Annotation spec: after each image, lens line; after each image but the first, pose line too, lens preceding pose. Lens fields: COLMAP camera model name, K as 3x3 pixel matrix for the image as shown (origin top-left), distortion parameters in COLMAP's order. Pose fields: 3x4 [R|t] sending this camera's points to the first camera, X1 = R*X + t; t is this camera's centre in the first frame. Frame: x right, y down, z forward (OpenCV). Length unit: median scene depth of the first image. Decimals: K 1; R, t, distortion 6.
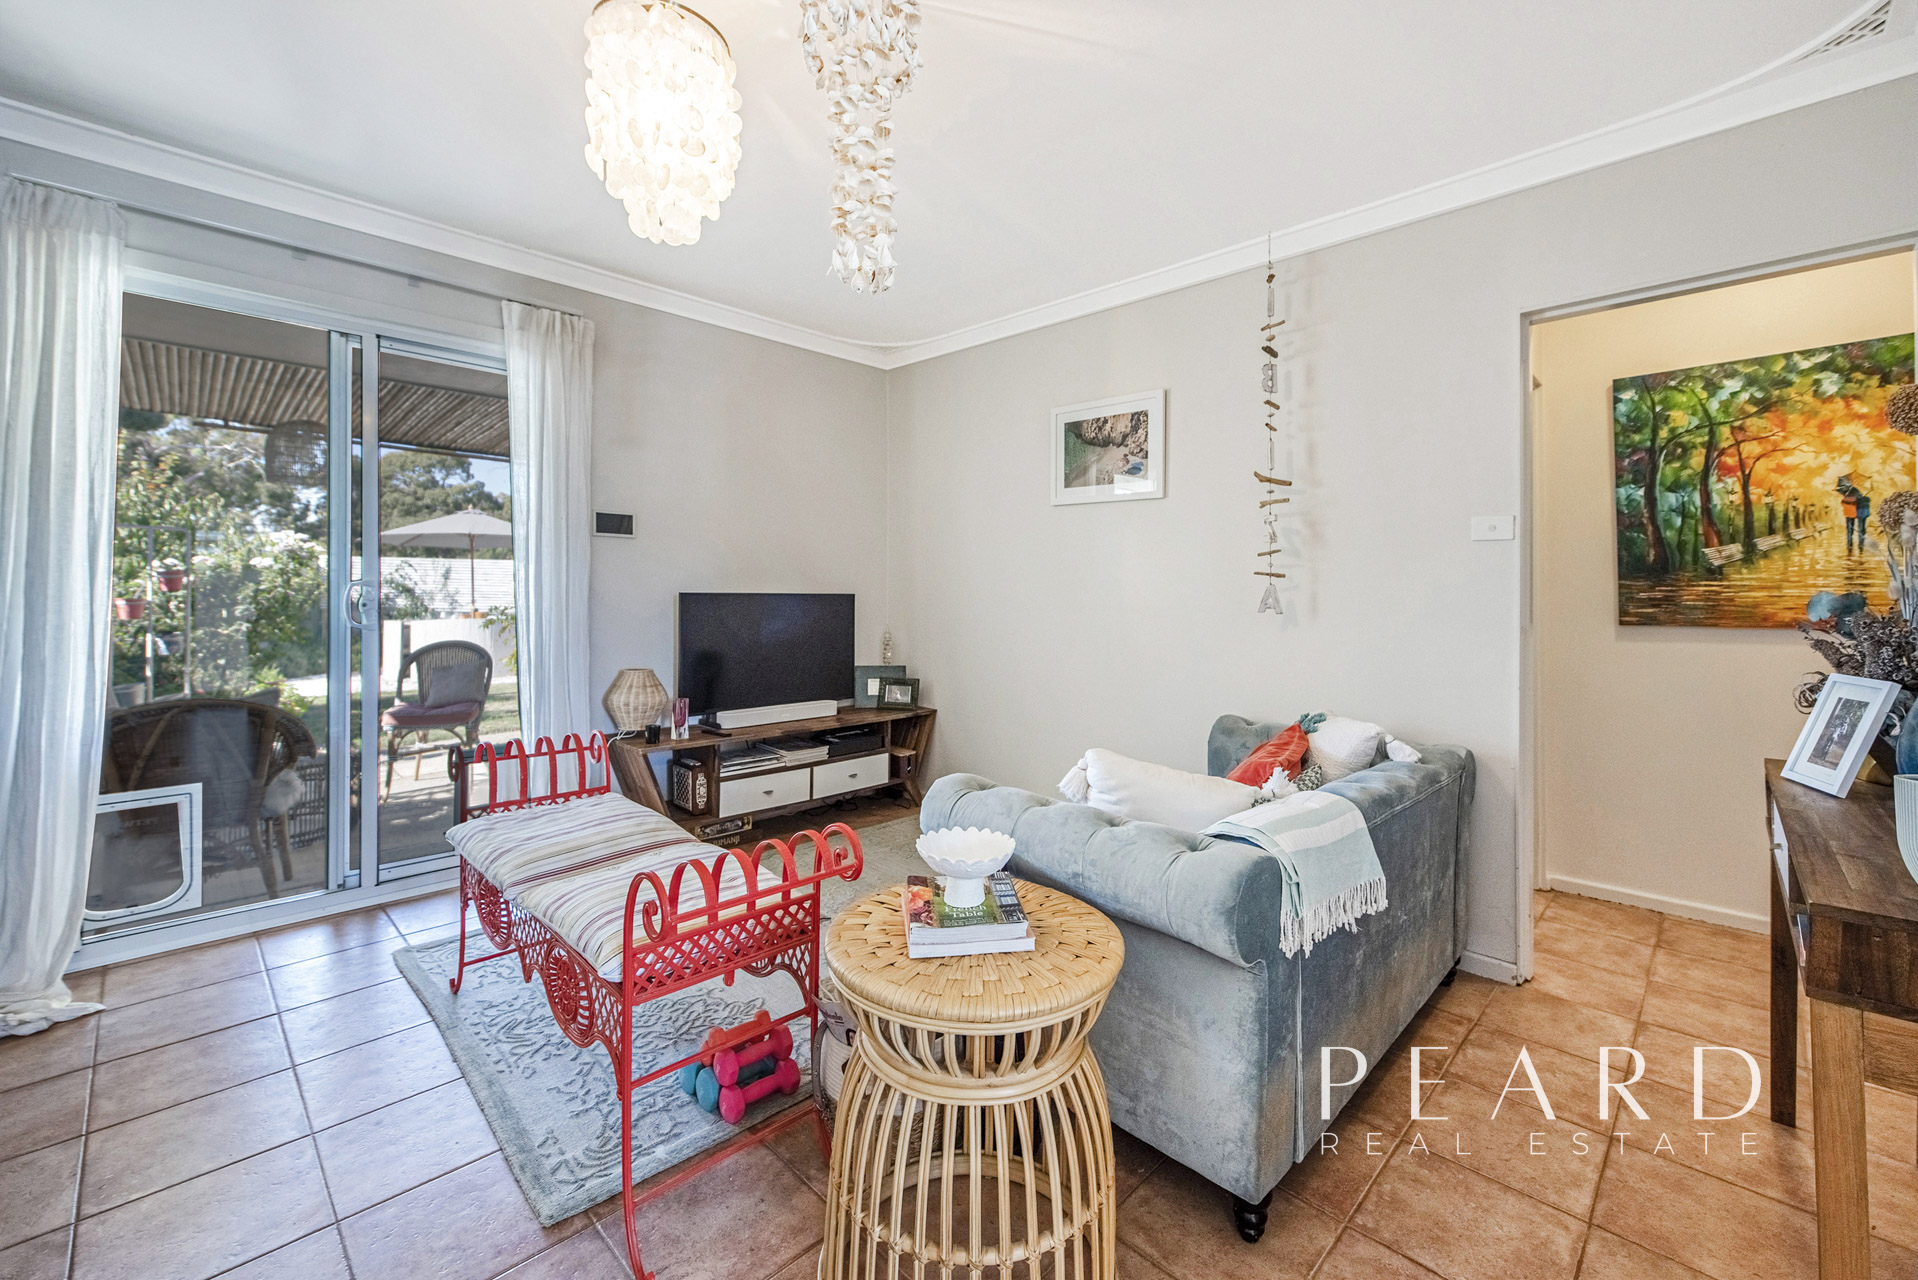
lens RADIAL K [[782.3, 0, 915.7], [0, 782.3, 589.5], [0, 0, 1]] dist [0.003194, 0.000128]
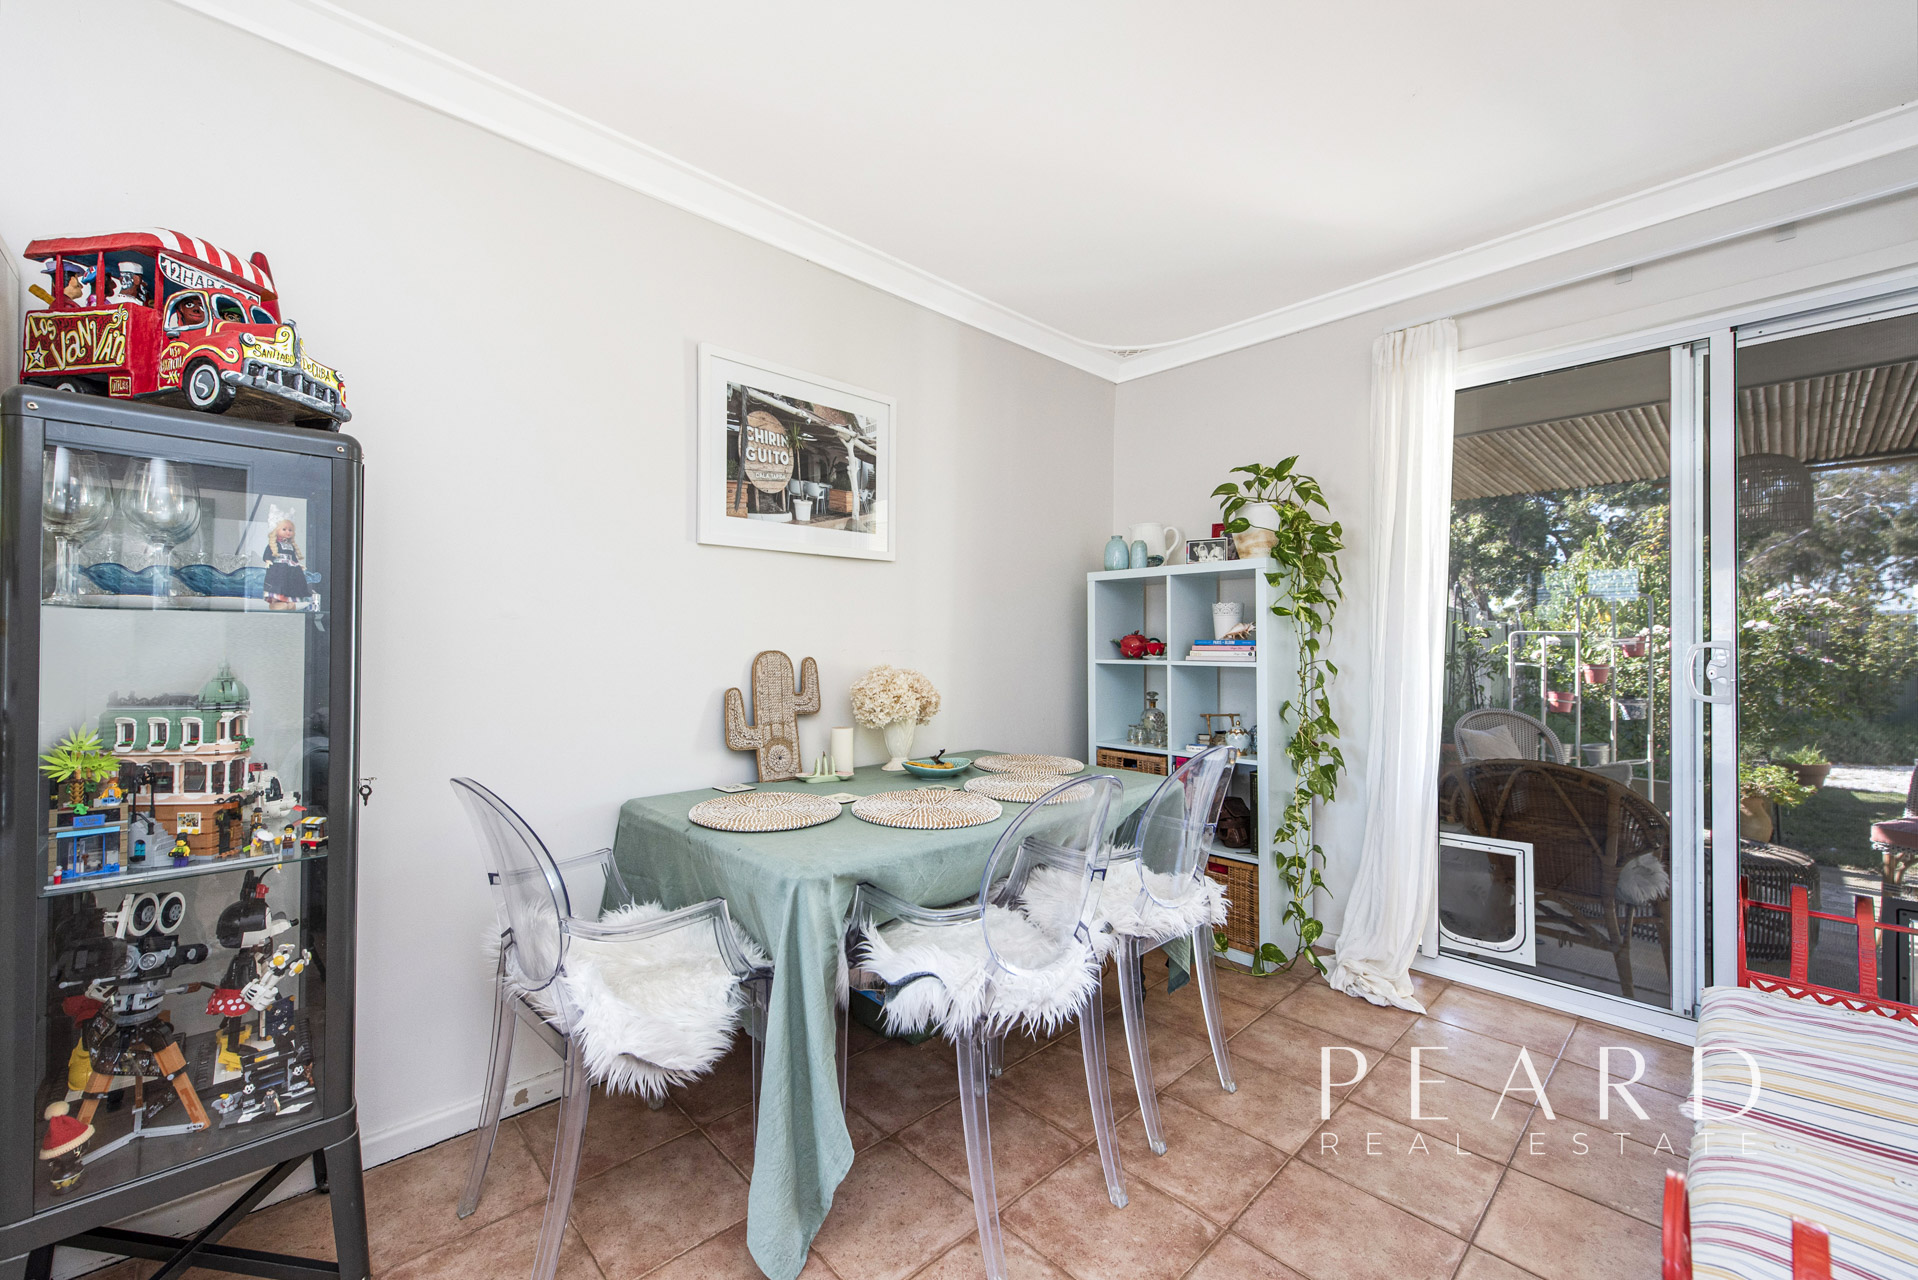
lens RADIAL K [[762.6, 0, 957.0], [0, 762.6, 647.6], [0, 0, 1]] dist [0.009854, 0.000006]
pose [[-0.007699, -0.010880, -0.999911, 0.082200], [-0.001089, 0.999940, -0.010872, 0.003141], [0.999970, 0.001005, -0.007710, 0.229984]]
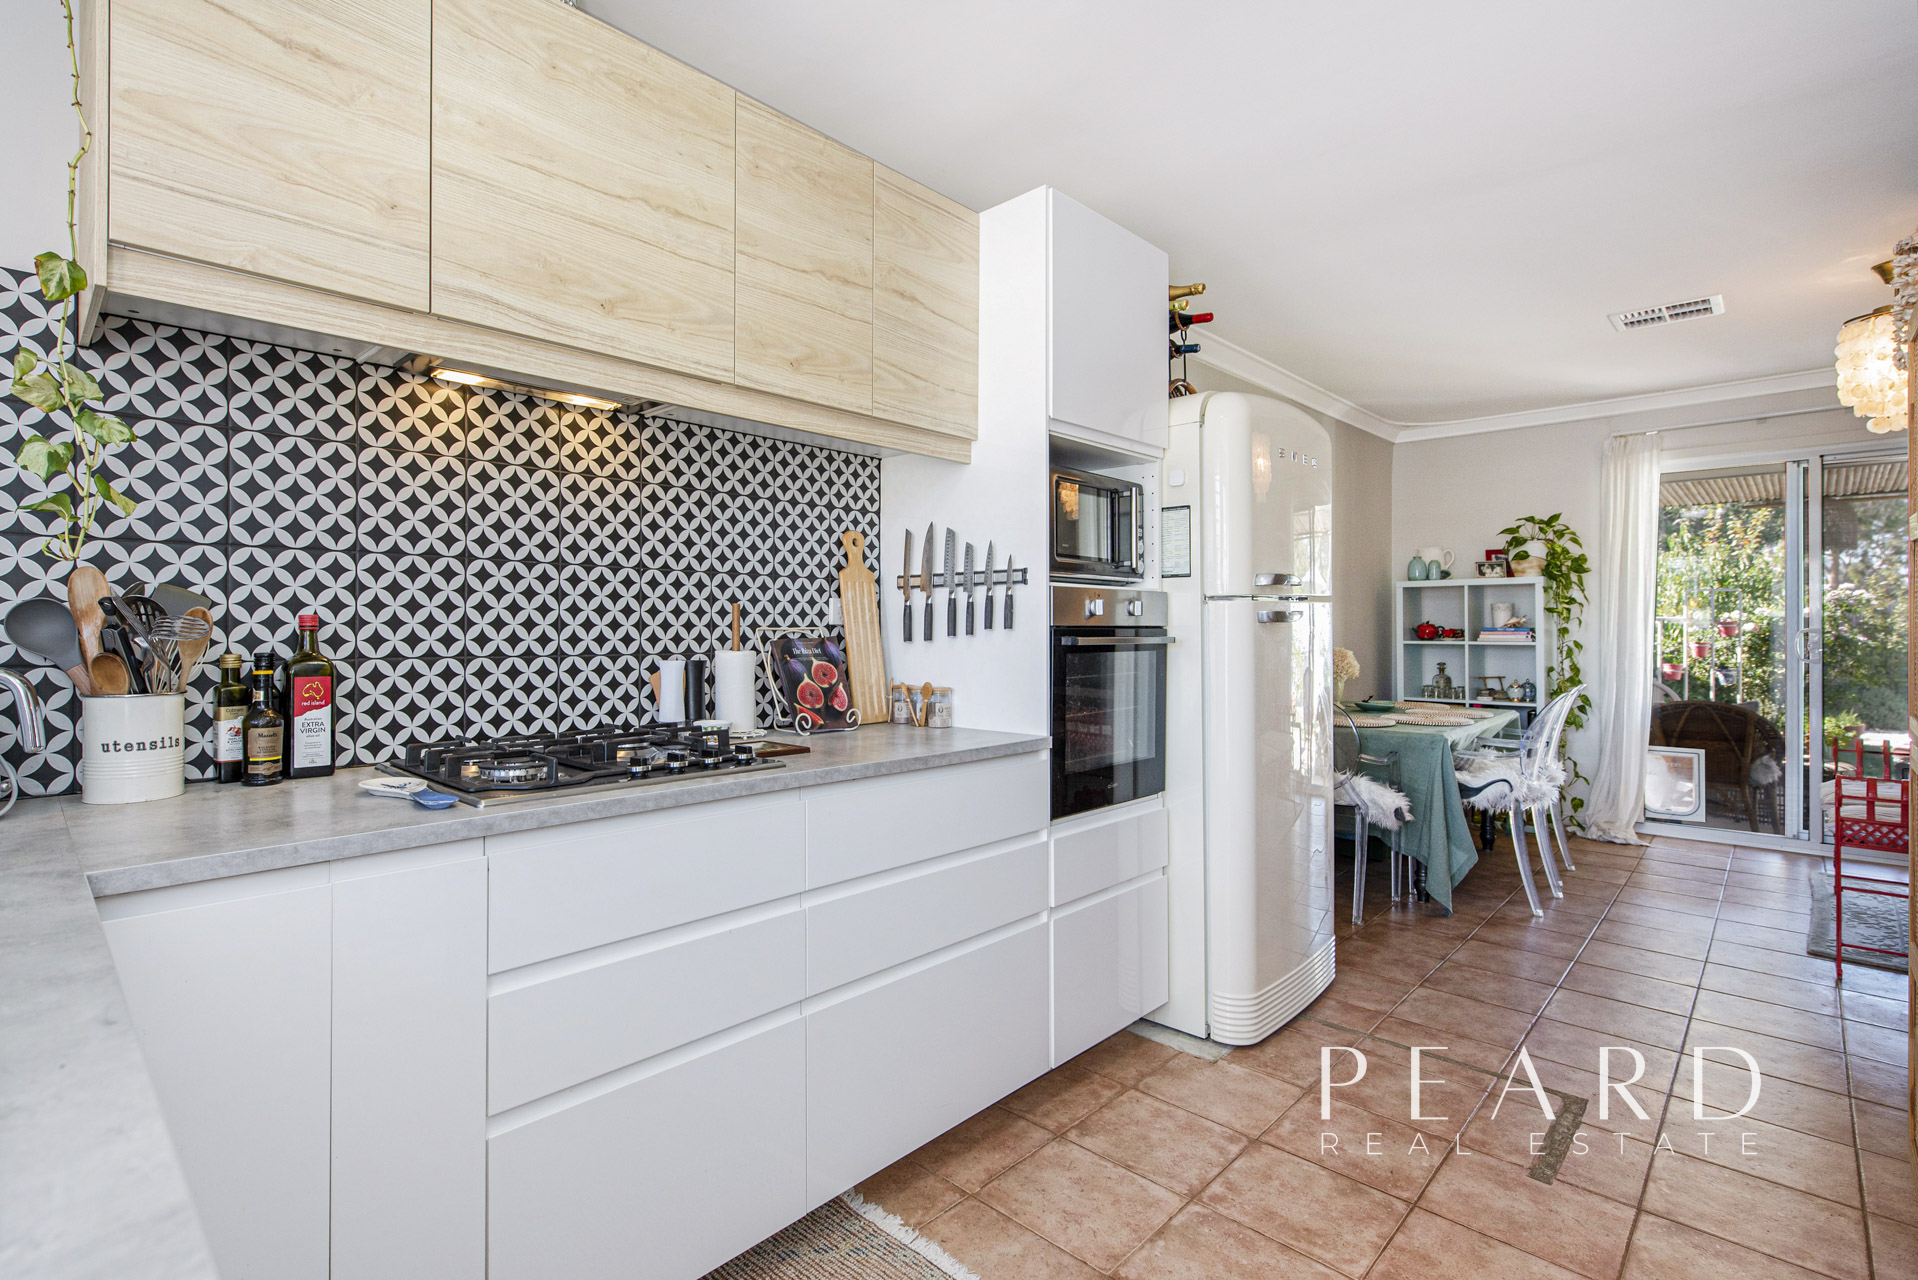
lens RADIAL K [[898.6, 0, 959.0], [0, 898.6, 640.0], [0, 0, 1]] dist [-0.000382, -0.000583]
pose [[0.051483, -0.001042, -0.998673, 0.839719], [0.006838, 0.999976, -0.000691, -0.000619], [0.998650, -0.006793, 0.051489, -0.629654]]
